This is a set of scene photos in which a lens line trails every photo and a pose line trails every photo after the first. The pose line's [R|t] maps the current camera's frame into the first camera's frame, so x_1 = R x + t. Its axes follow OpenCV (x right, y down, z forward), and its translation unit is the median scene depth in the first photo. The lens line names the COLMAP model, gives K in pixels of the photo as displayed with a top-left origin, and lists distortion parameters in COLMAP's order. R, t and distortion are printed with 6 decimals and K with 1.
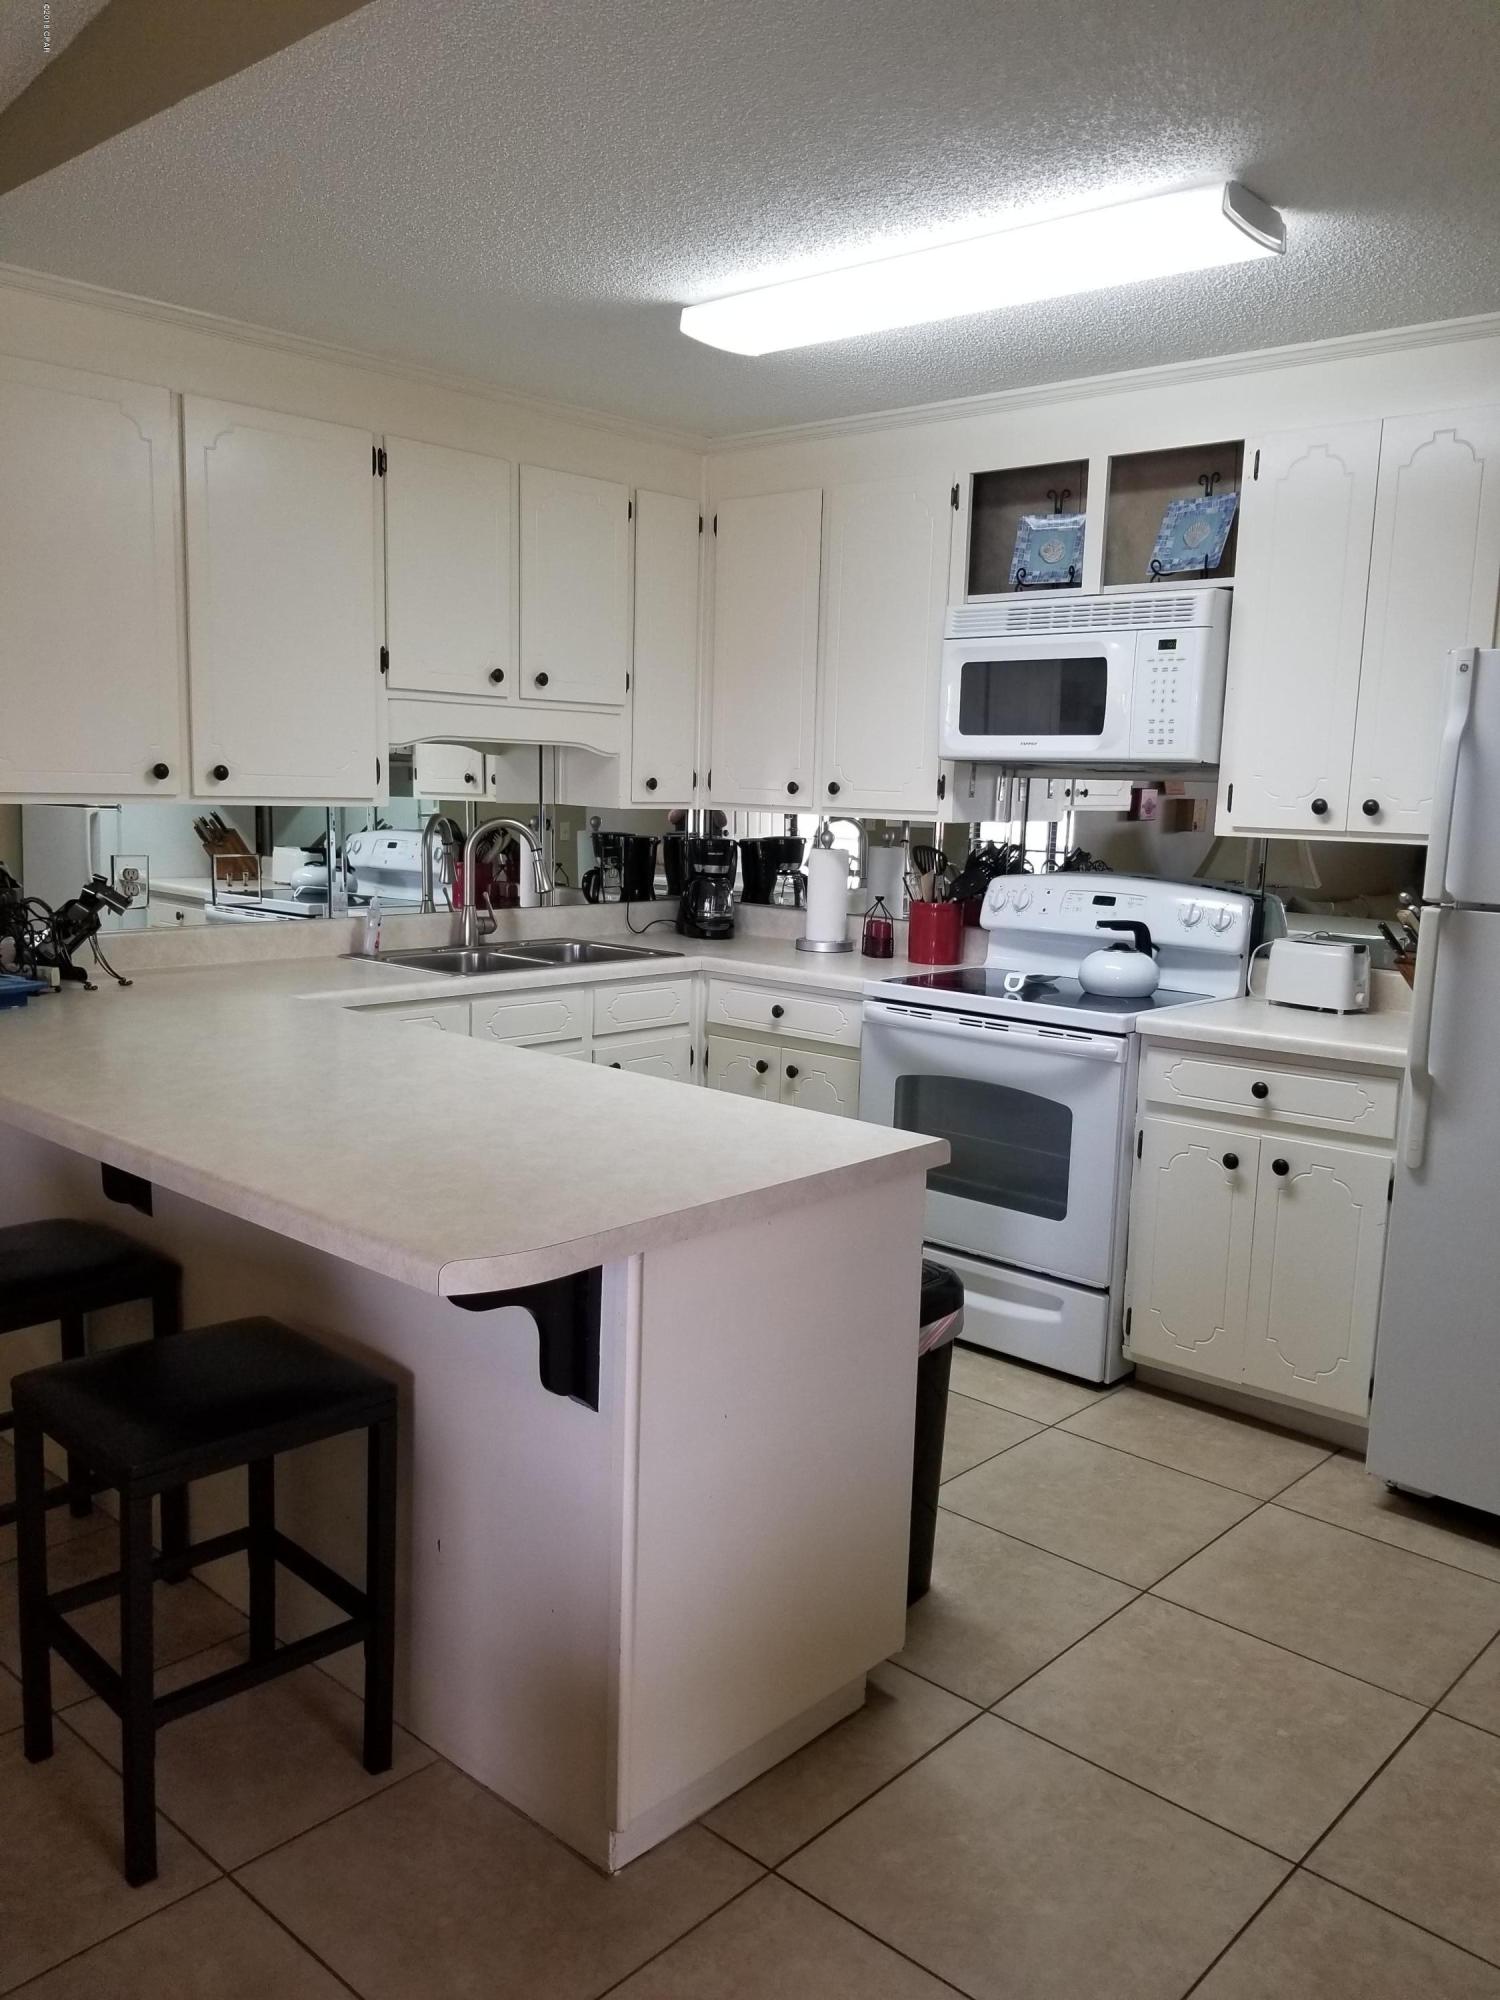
lens RADIAL K [[1574.5, 0, 745.3], [0, 1574.5, 1008.8], [0, 0, 1]] dist [0.059511, -0.010918]
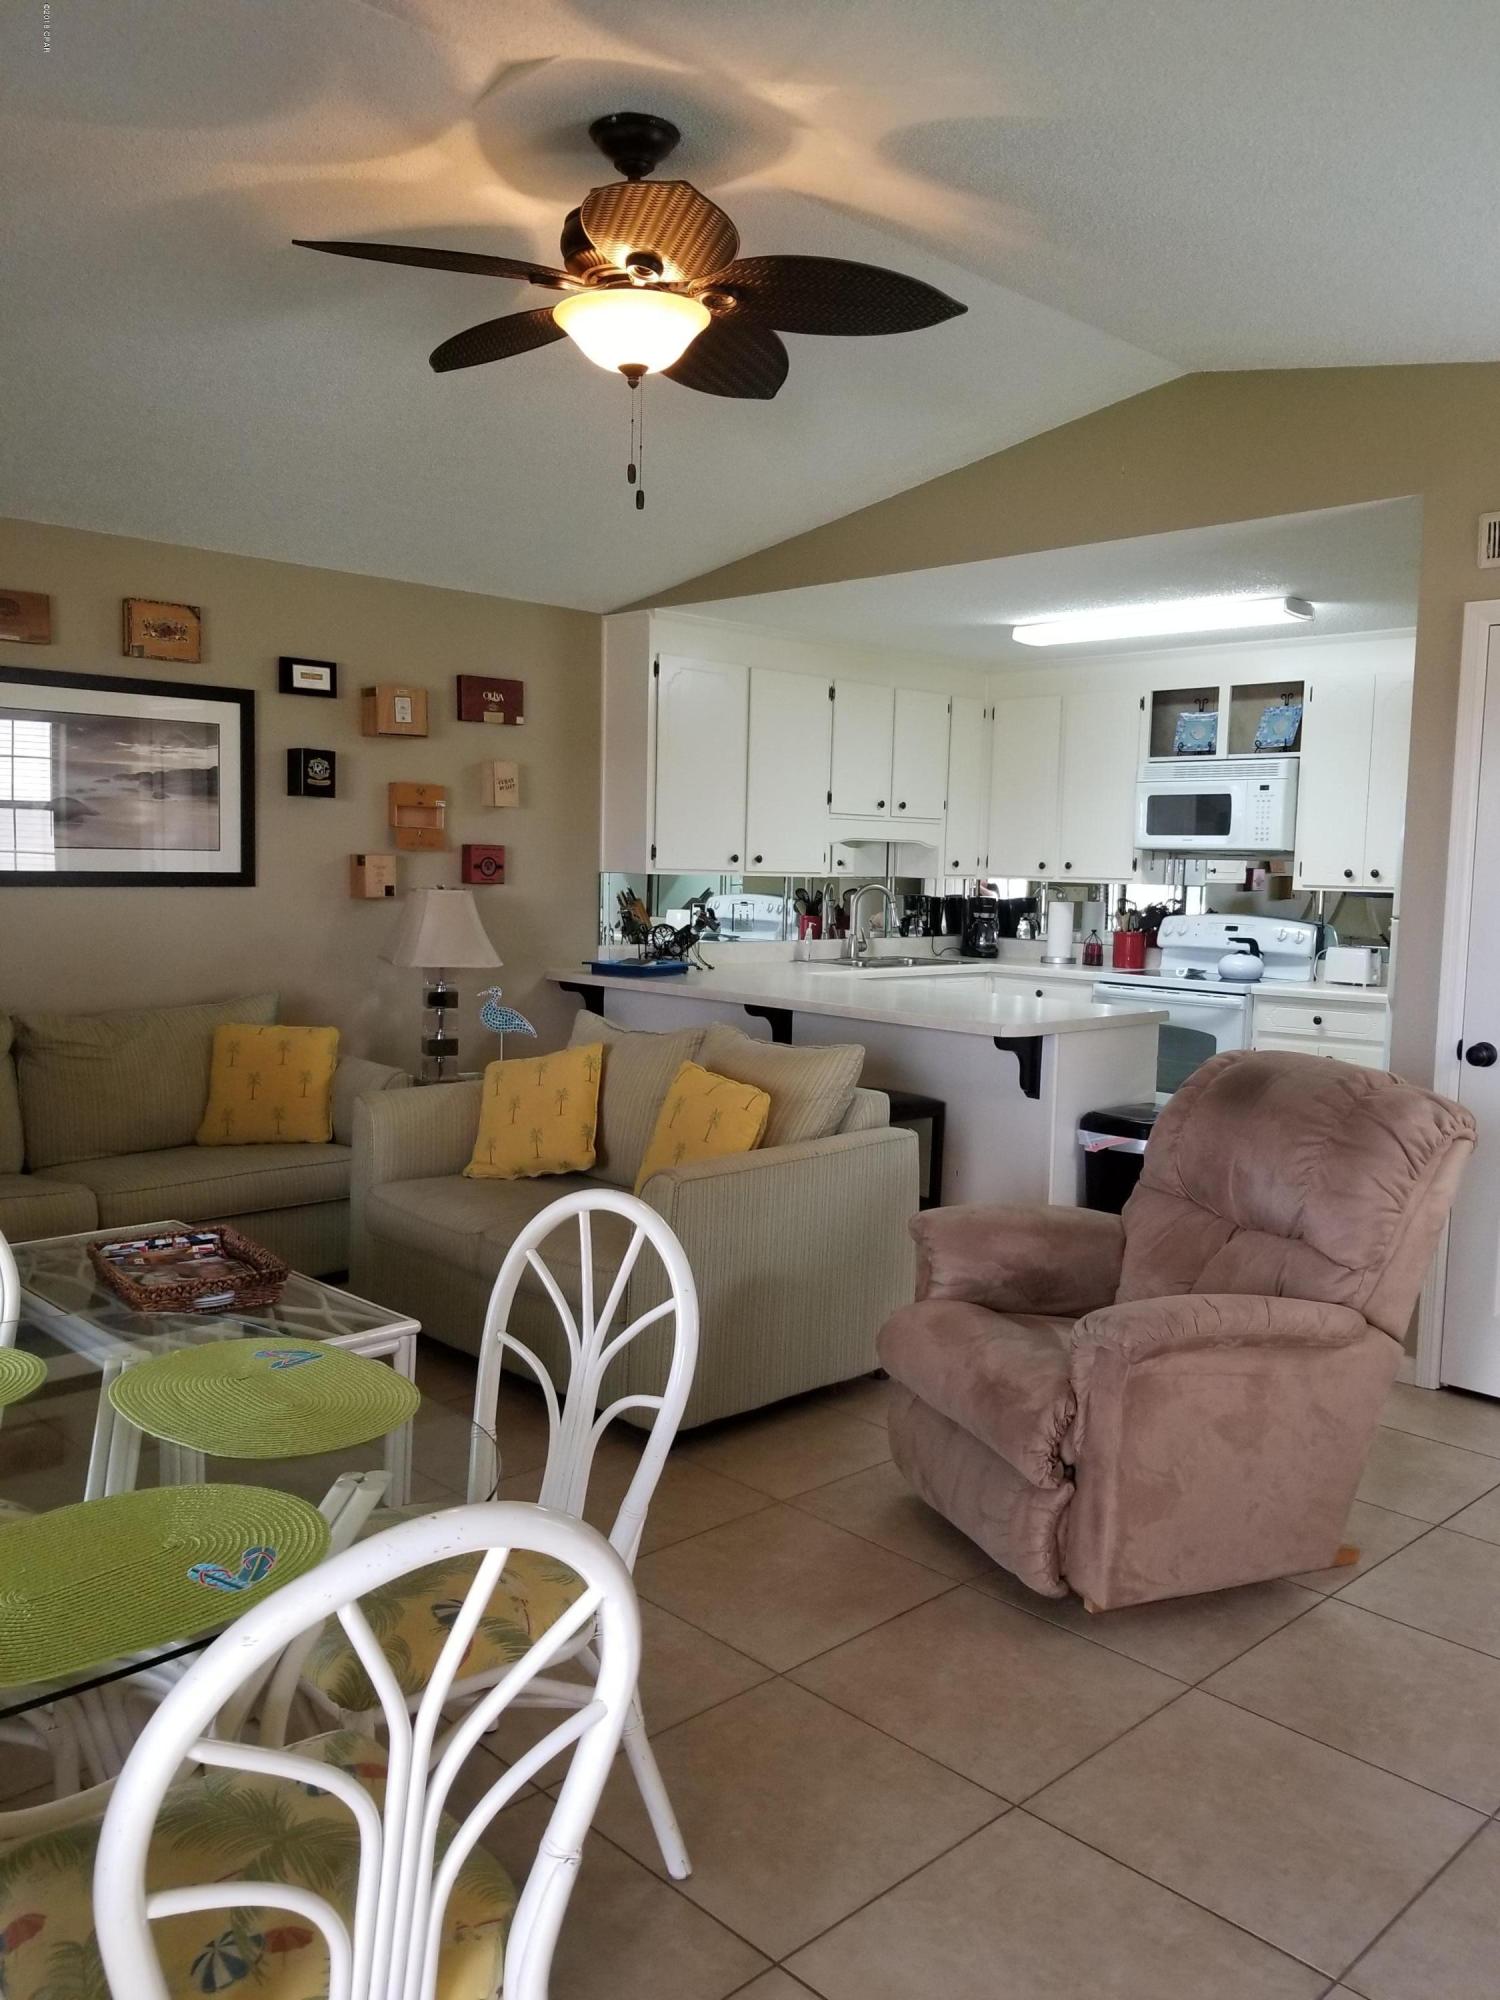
lens RADIAL K [[1574.5, 0, 755.0], [0, 1574.5, 988.0], [0, 0, 1]] dist [0.059511, -0.010918]
pose [[0.998061, 0.001456, -0.062226, -0.193995], [-0.005615, 0.997756, -0.066716, 0.119426], [0.061990, 0.066936, 0.995830, -0.789675]]
